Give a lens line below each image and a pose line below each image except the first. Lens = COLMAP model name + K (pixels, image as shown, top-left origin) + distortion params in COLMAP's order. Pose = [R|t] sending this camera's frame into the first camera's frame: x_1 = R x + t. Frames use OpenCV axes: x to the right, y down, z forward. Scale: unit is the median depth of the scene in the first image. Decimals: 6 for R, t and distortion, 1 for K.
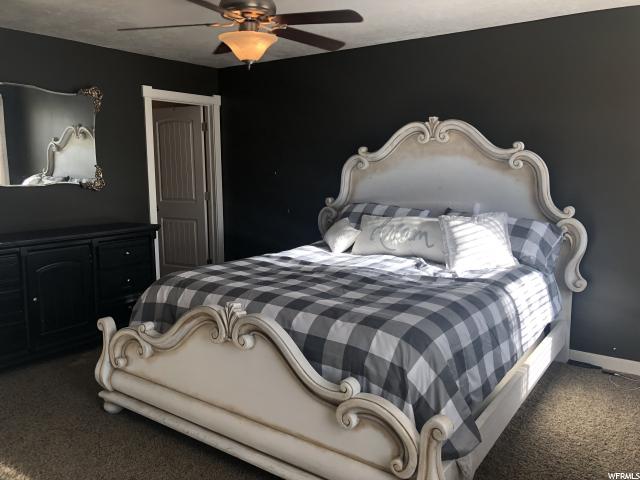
lens RADIAL K [[525.9, 0, 319.4], [0, 525.9, 237.2], [0, 0, 1]] dist [0.033106, -0.009207]
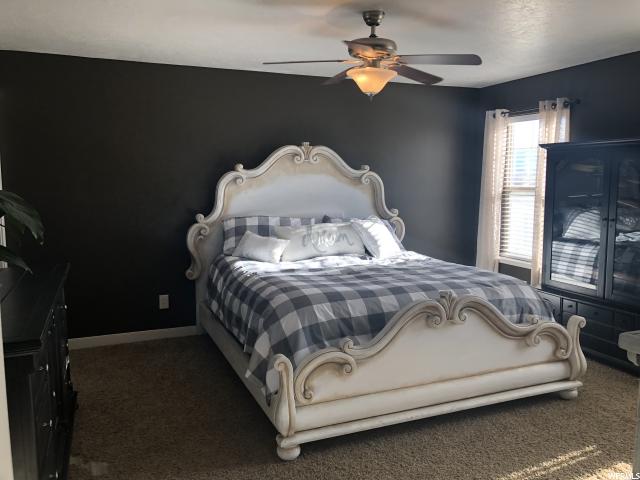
lens RADIAL K [[525.9, 0, 319.4], [0, 525.9, 237.2], [0, 0, 1]] dist [0.033106, -0.009207]
pose [[0.510409, -0.091645, 0.855035, -0.860522], [0.113413, 0.992794, 0.038709, -0.054763], [-0.852420, 0.077215, 0.517124, 0.369915]]
